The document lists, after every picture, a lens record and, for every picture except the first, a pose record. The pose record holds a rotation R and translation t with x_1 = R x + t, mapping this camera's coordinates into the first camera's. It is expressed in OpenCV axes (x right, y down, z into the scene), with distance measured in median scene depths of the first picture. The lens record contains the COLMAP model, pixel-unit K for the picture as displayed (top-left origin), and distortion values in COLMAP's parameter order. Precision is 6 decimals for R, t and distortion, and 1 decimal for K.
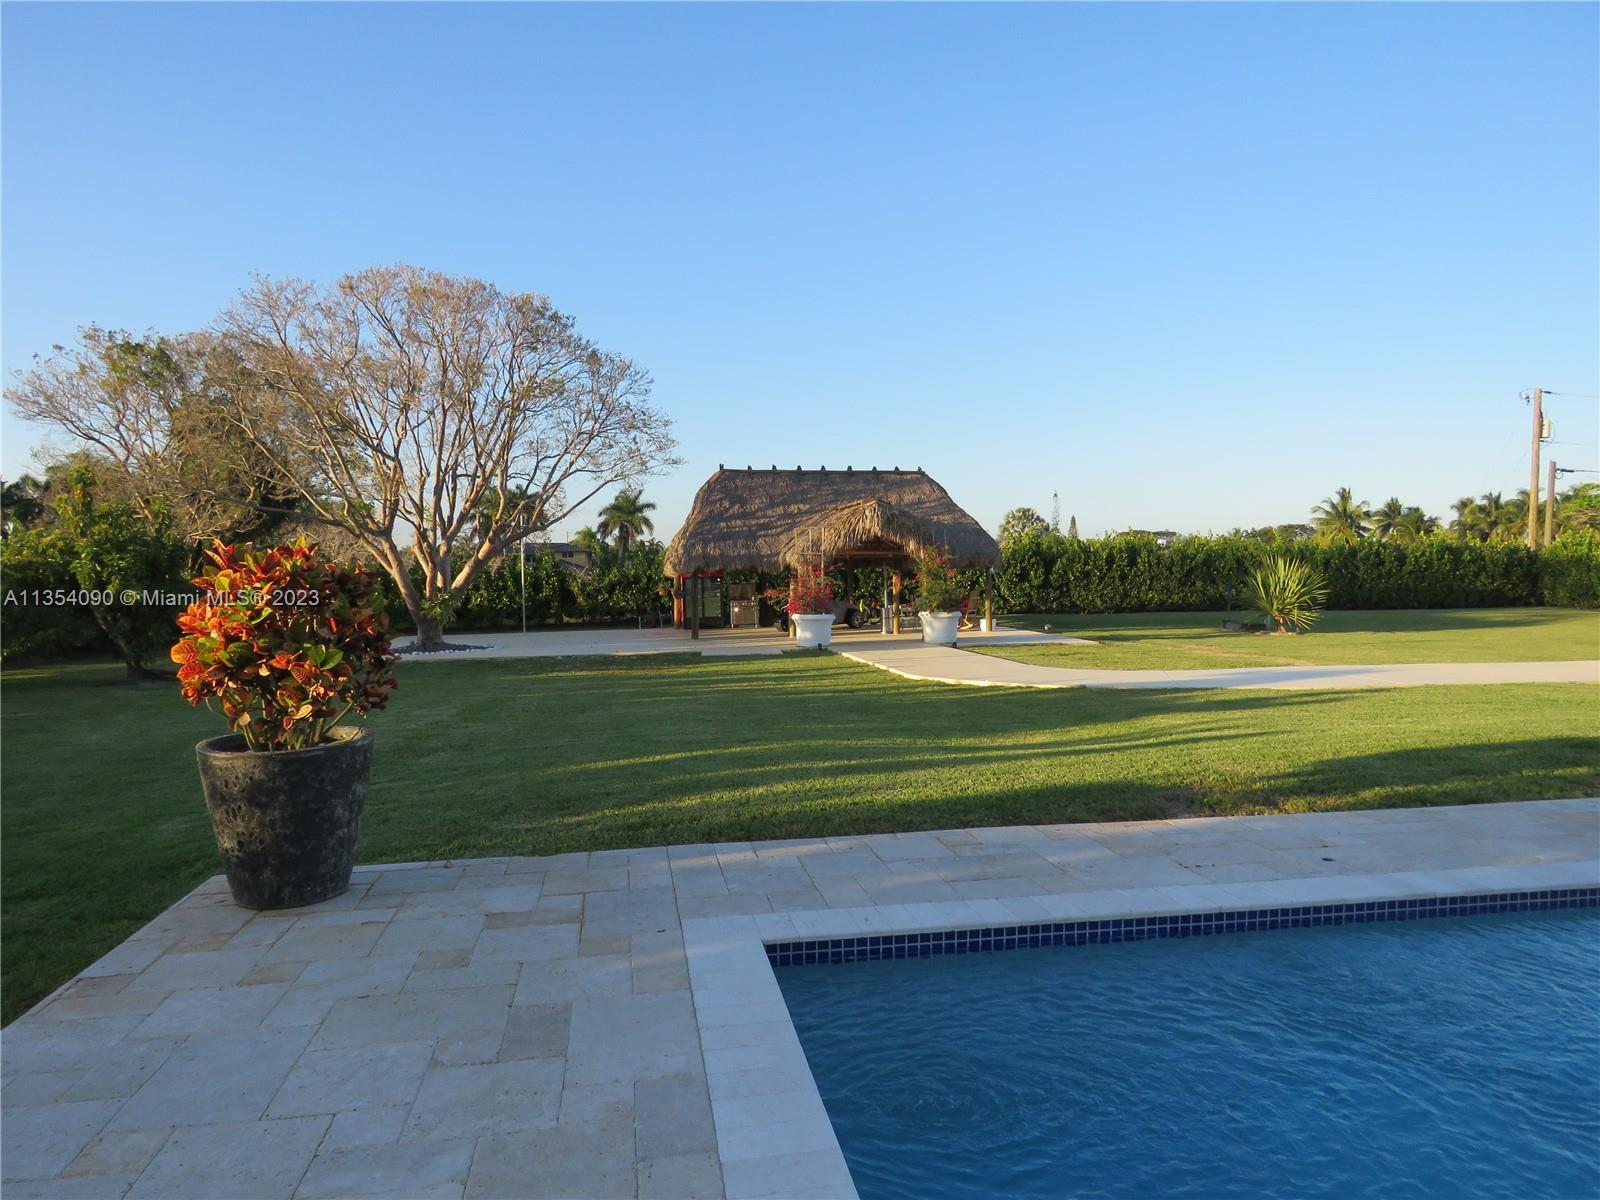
lens RADIAL K [[1027.4, 0, 796.1], [0, 1027.4, 598.5], [0, 0, 1]] dist [-0.002181, 0.003773]
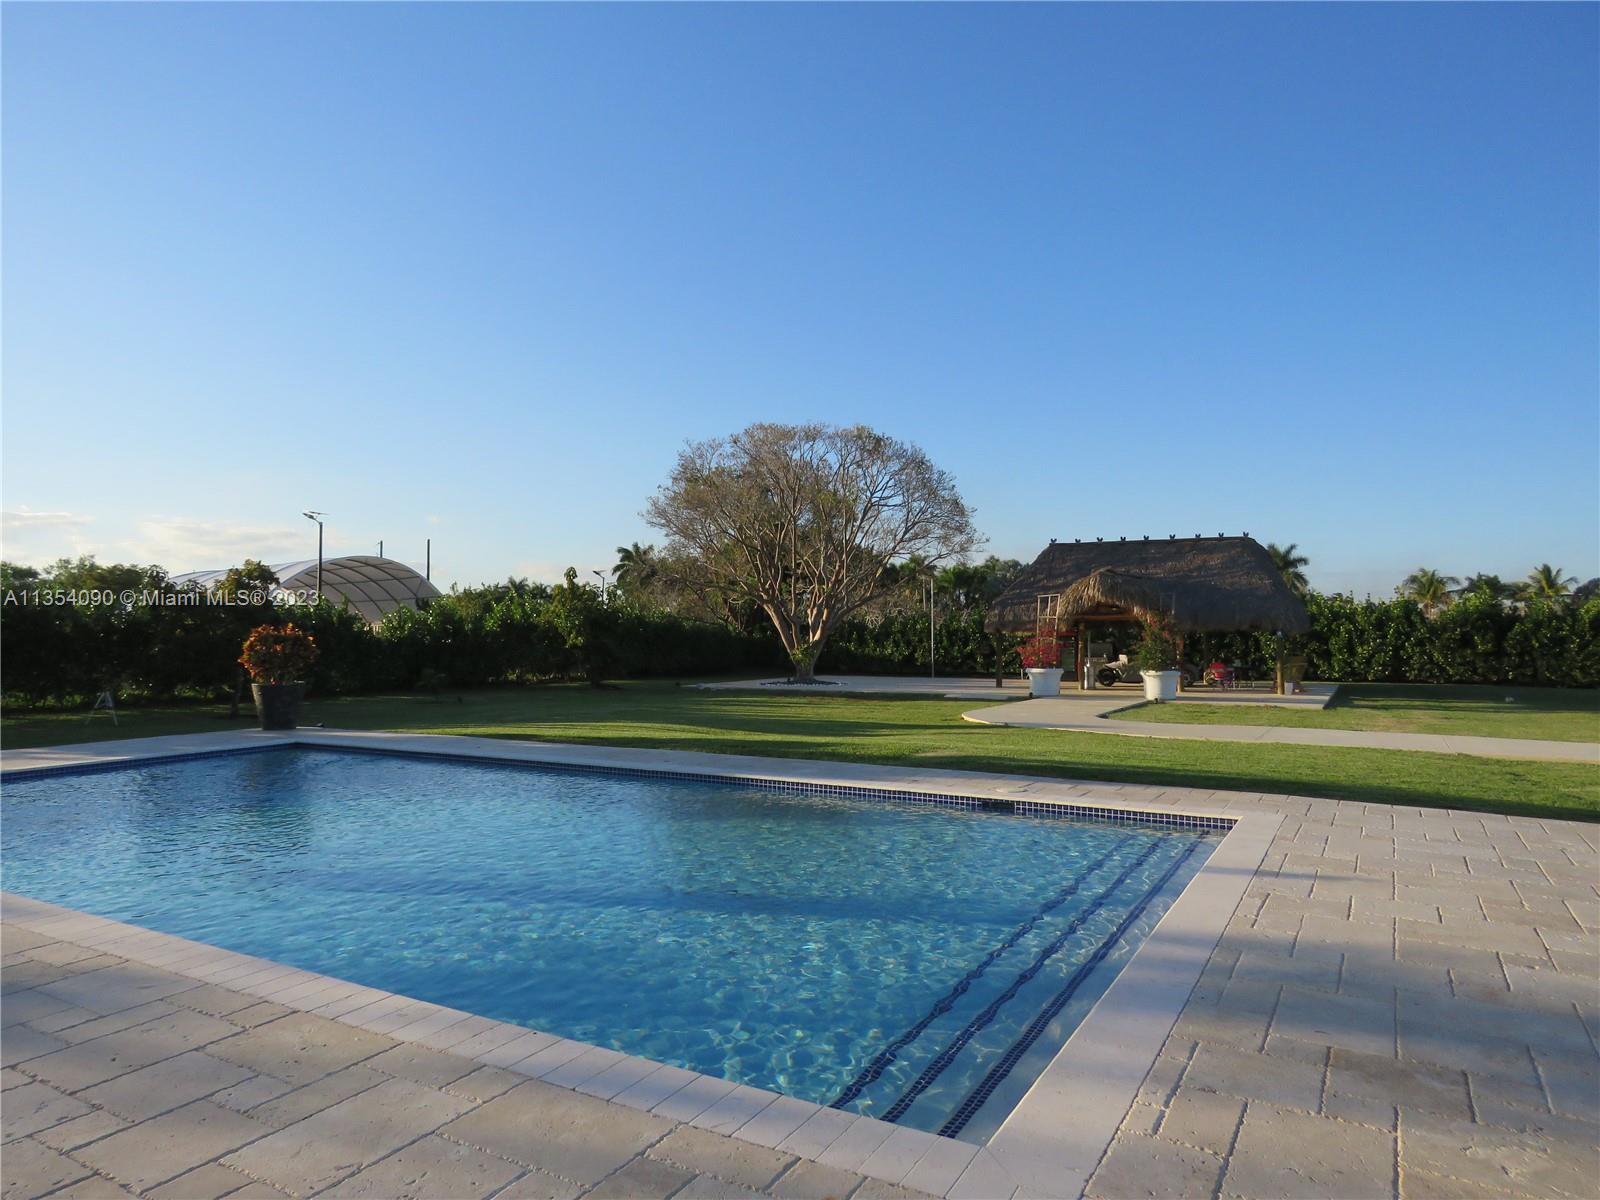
lens RADIAL K [[1023.5, 0, 803.7], [0, 1023.5, 598.3], [0, 0, 1]] dist [-0.005615, -0.001801]
pose [[0.781636, -0.004046, -0.623722, 0.326410], [-0.030153, 0.998565, -0.044264, -0.002896], [0.623006, 0.053406, 0.780392, -0.058477]]
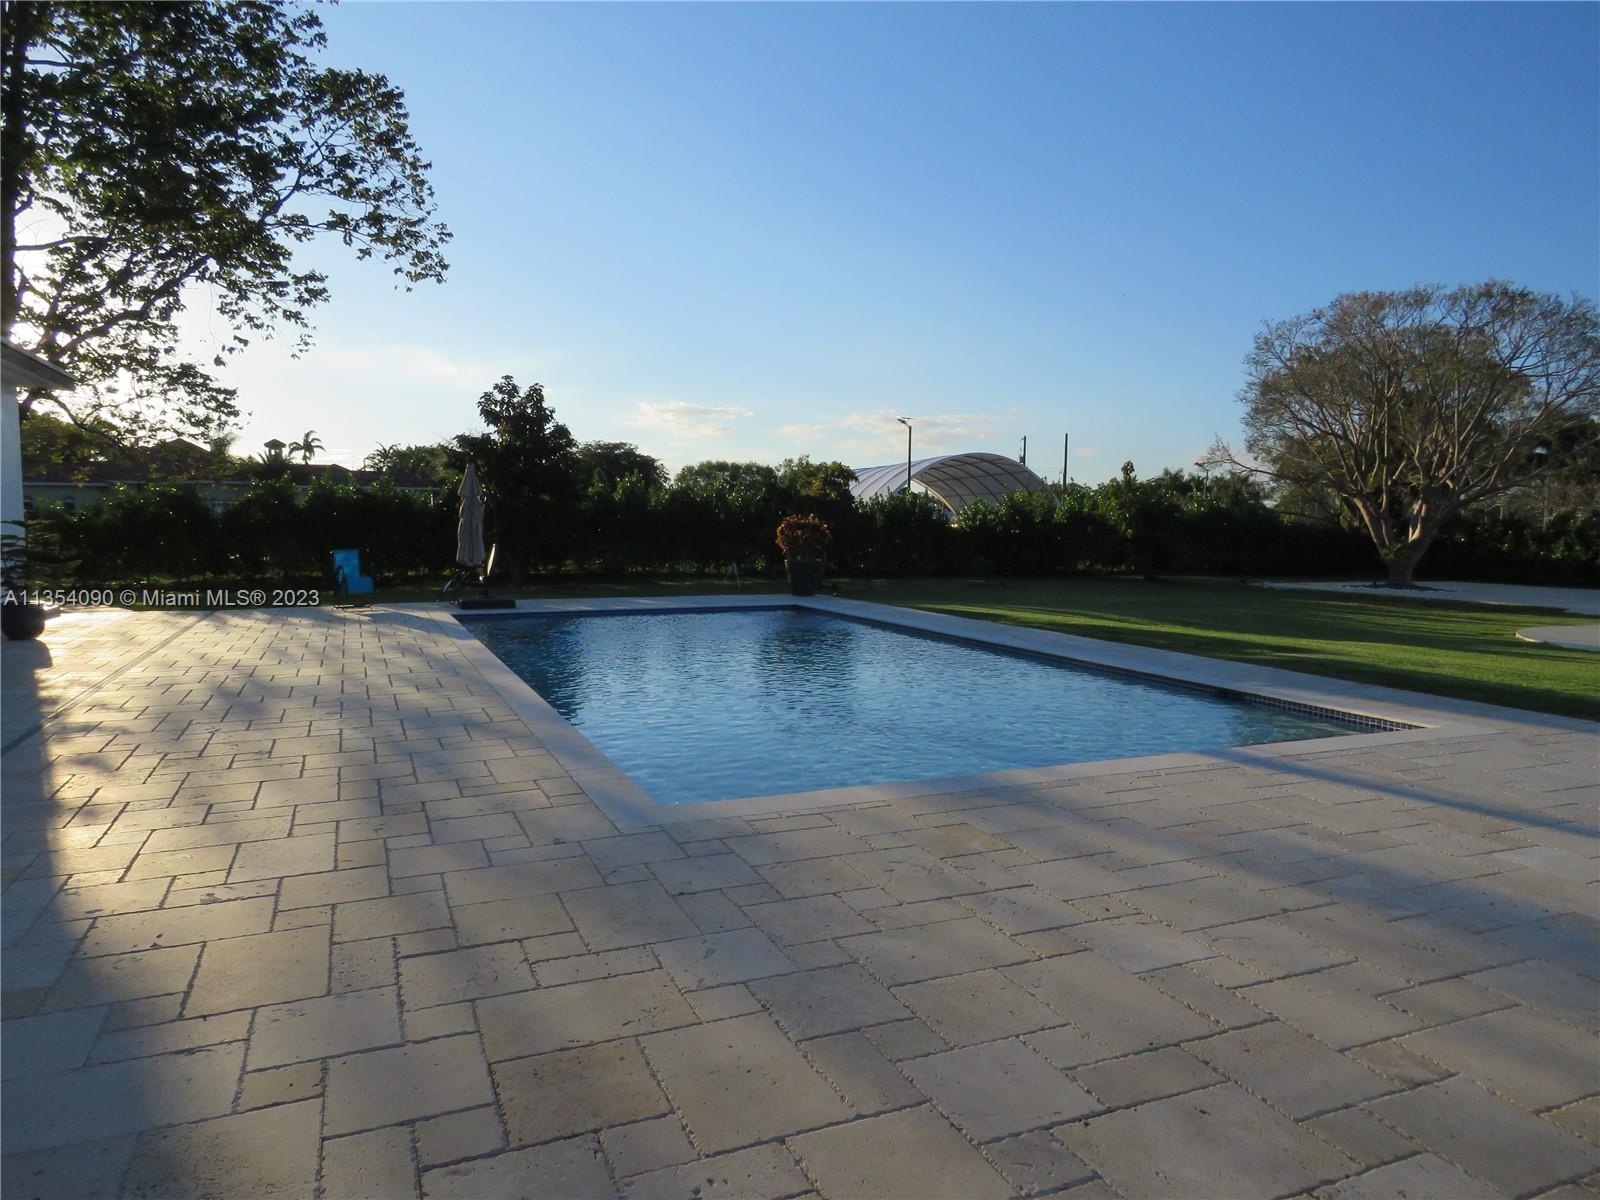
lens RADIAL K [[1027.4, 0, 796.1], [0, 1027.4, 598.5], [0, 0, 1]] dist [-0.002181, 0.003773]
pose [[0.258979, 0.096120, -0.961088, 0.435522], [-0.047580, 0.995098, 0.086700, -0.007586], [0.964710, 0.023275, 0.262283, 0.000361]]
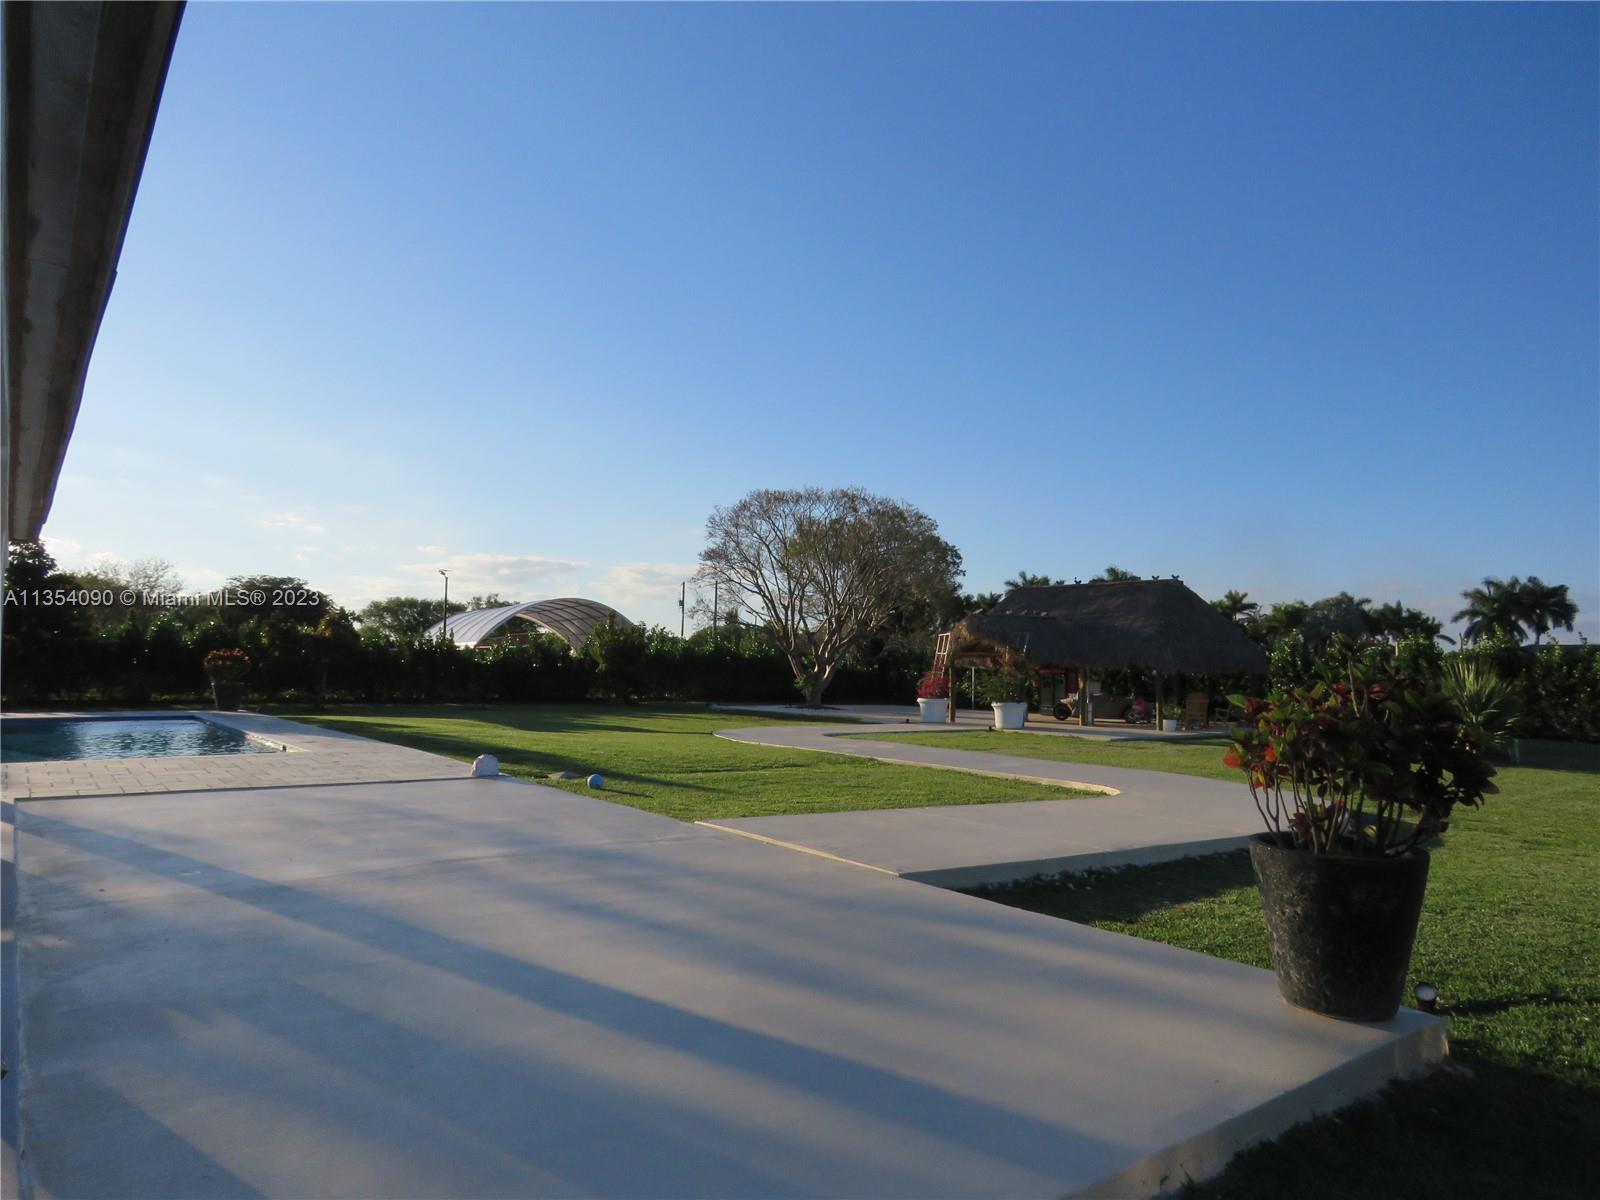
lens RADIAL K [[1023.5, 0, 803.7], [0, 1023.5, 598.3], [0, 0, 1]] dist [-0.005615, -0.001801]
pose [[0.500540, -0.026610, -0.865304, 0.778531], [-0.052327, 0.996770, -0.060922, -0.019340], [0.864130, 0.075773, 0.497531, 0.158926]]
